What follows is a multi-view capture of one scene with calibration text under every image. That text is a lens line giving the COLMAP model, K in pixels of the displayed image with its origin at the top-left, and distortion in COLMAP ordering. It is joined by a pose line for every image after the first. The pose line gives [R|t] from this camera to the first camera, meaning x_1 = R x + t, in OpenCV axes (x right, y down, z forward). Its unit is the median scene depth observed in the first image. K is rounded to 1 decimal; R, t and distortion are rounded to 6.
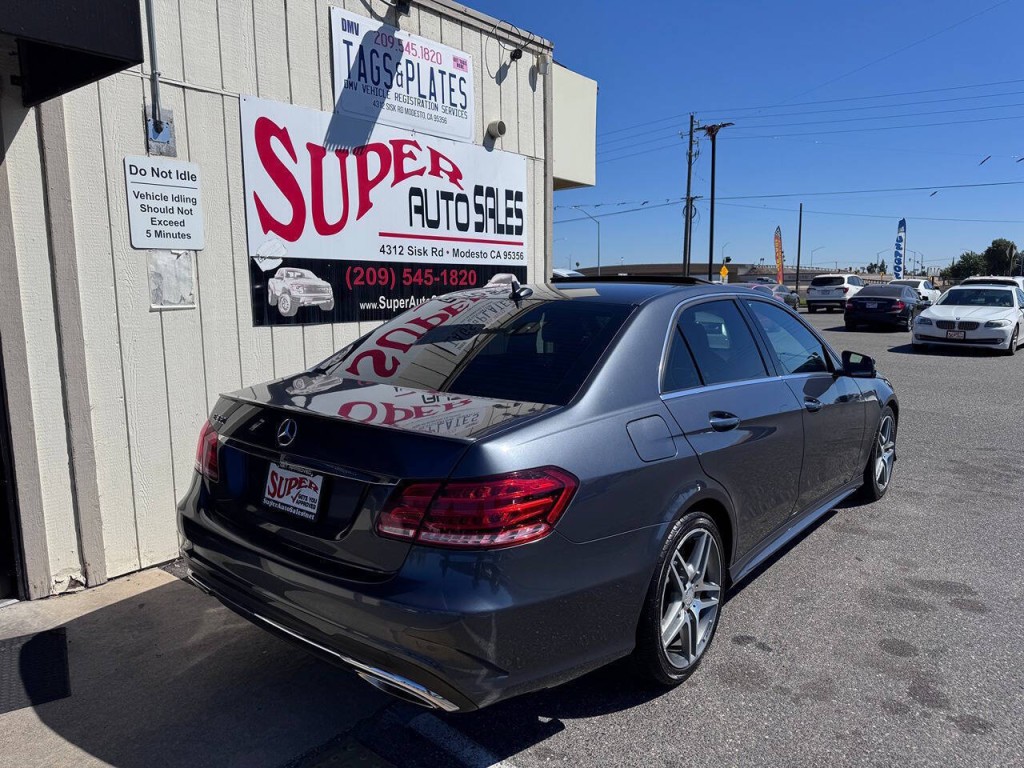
lens RADIAL K [[722.3, 0, 522.4], [0, 722.3, 404.7], [0, 0, 1]] dist [0.058288, -0.077856]
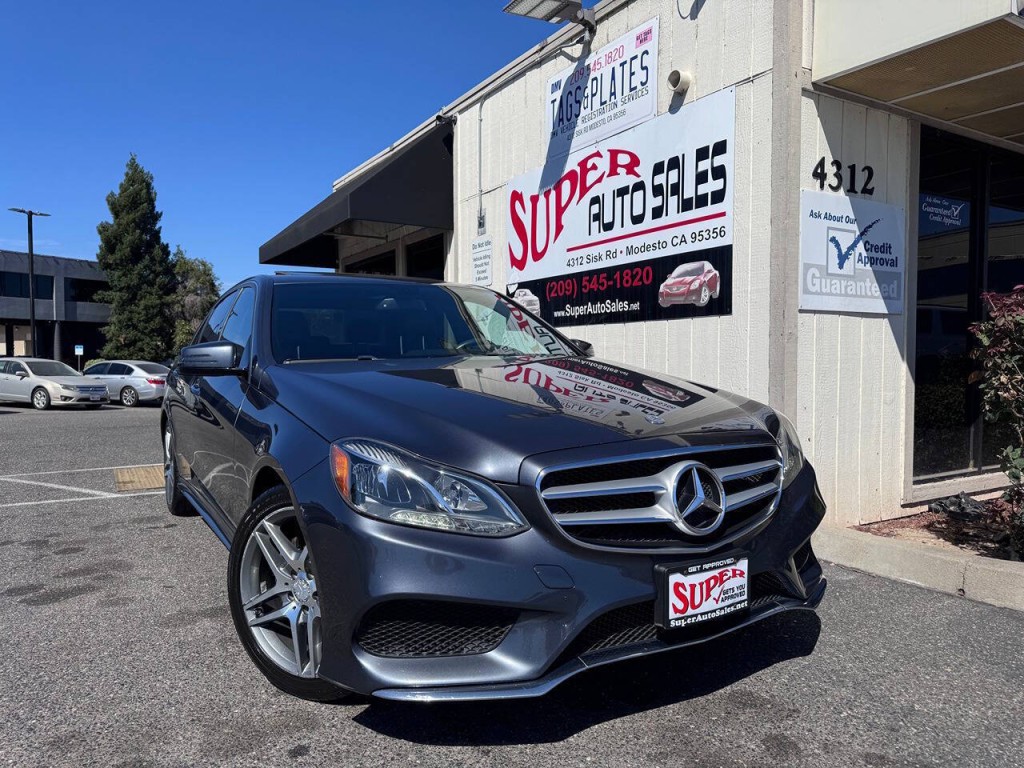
lens RADIAL K [[722.3, 0, 517.4], [0, 722.3, 411.0], [0, 0, 1]] dist [0.058288, -0.077856]
pose [[-0.345493, 0.074248, -0.935479, 0.869766], [-0.144940, 0.980681, 0.131366, -0.120070], [0.927161, 0.180974, -0.328057, 1.285450]]
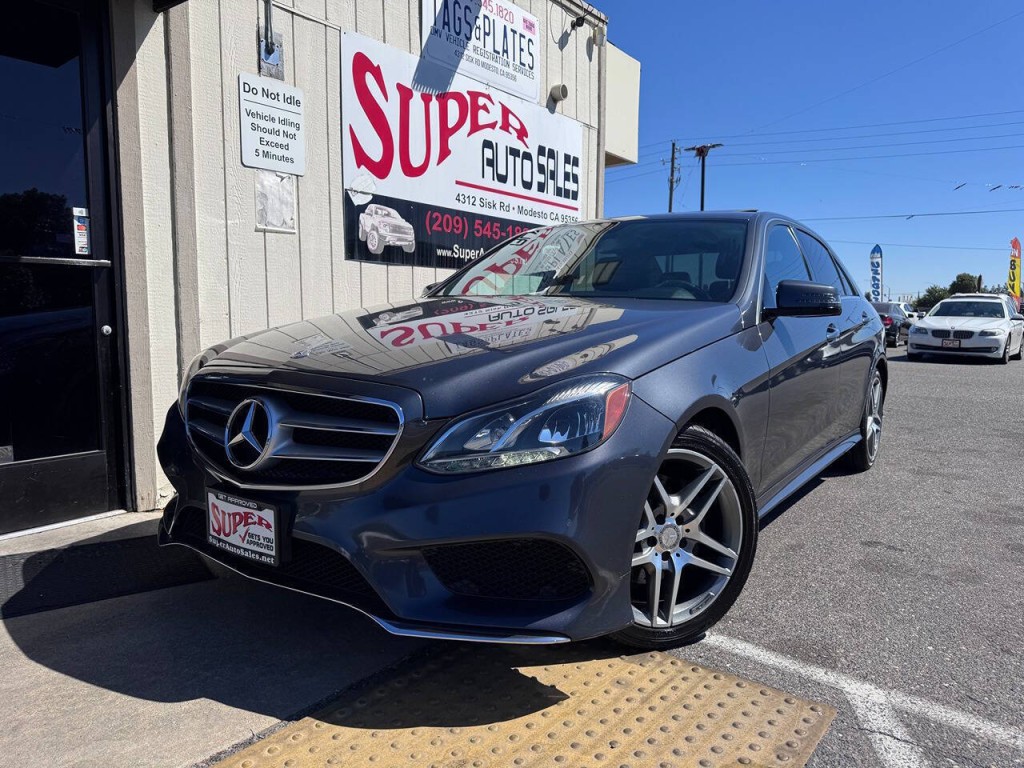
lens RADIAL K [[722.3, 0, 516.2], [0, 722.3, 401.2], [0, 0, 1]] dist [0.058288, -0.077856]
pose [[0.999575, 0.009007, 0.027712, -0.132344], [-0.007809, 0.999043, -0.043039, 0.107300], [-0.028073, 0.042804, 0.998689, 0.002245]]
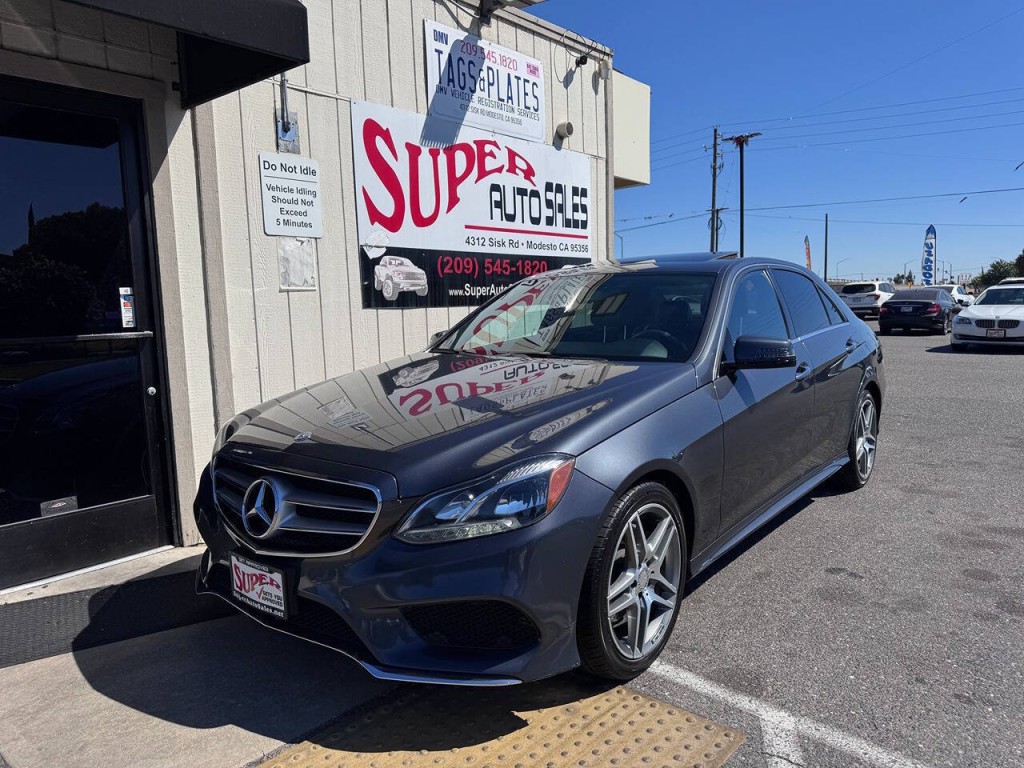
lens RADIAL K [[722.3, 0, 517.1], [0, 722.3, 406.7], [0, 0, 1]] dist [0.058288, -0.077856]
pose [[0.999137, -0.015794, -0.038429, -0.078206], [0.014890, 0.999608, -0.023703, 0.059015], [0.038788, 0.023110, 0.998980, -0.071267]]
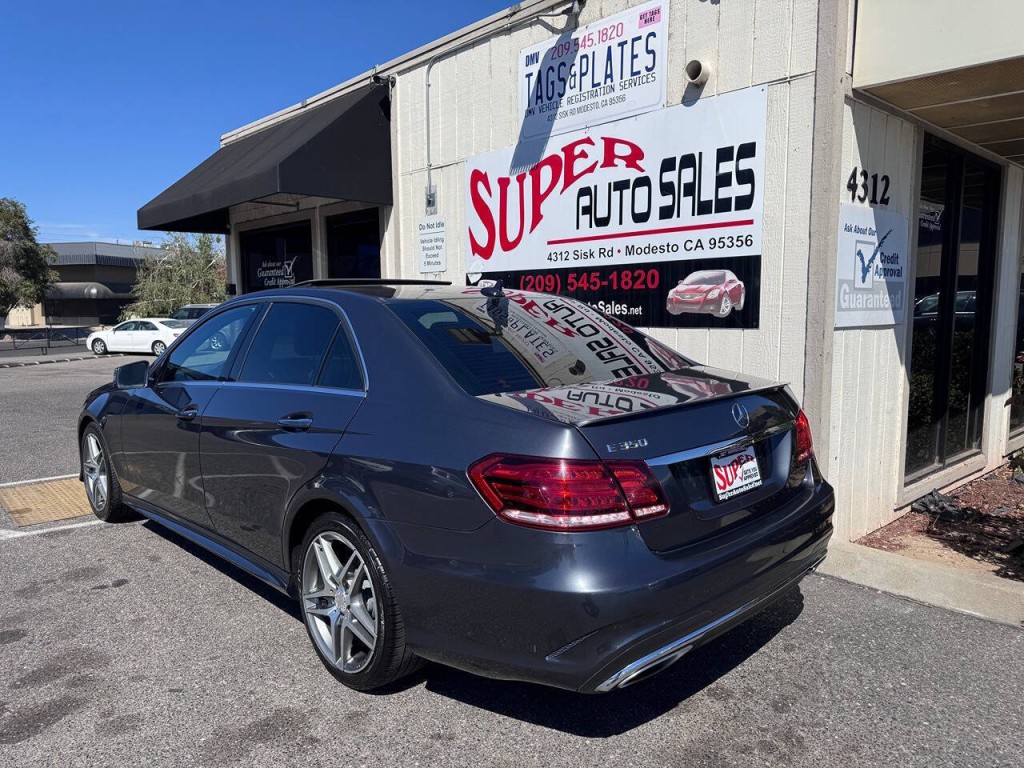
lens RADIAL K [[722.3, 0, 515.3], [0, 722.3, 406.0], [0, 0, 1]] dist [0.058288, -0.077856]
pose [[-0.154693, 0.140959, -0.977855, 0.829515], [-0.152336, 0.974529, 0.164578, -0.162400], [0.976147, 0.174422, -0.129280, 1.080203]]
